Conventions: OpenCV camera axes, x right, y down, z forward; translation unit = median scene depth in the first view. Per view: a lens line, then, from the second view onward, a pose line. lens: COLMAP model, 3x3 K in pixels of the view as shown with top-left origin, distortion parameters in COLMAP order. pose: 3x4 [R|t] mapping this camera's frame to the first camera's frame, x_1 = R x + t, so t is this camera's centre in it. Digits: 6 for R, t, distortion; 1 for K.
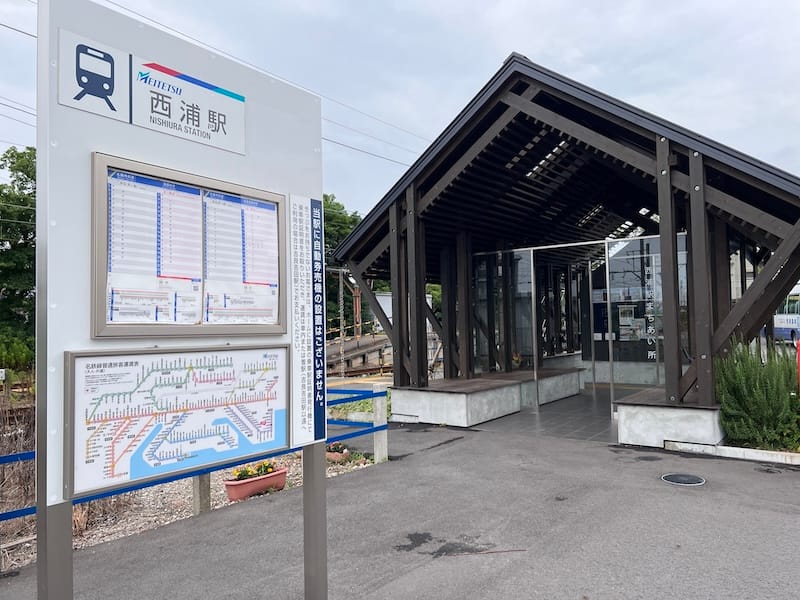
lens RADIAL K [[602.9, 0, 398.9], [0, 602.9, 298.8], [0, 0, 1]] dist [-0.002939, -0.001920]
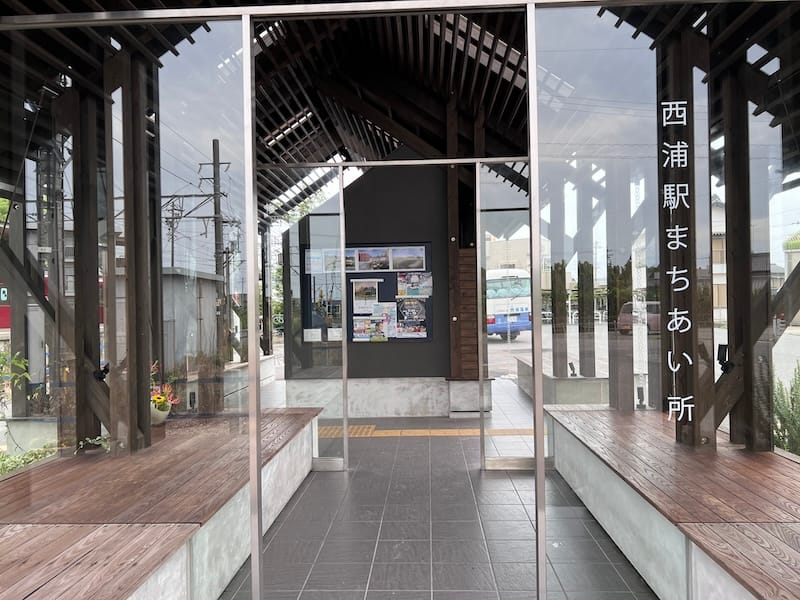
lens RADIAL K [[602.9, 0, 403.3], [0, 602.9, 302.5], [0, 0, 1]] dist [-0.002939, -0.001920]
pose [[0.827901, 0.005503, 0.560847, 0.093032], [-0.018661, 0.999669, 0.017738, 0.022519], [-0.560564, -0.025151, 0.827729, 0.520354]]
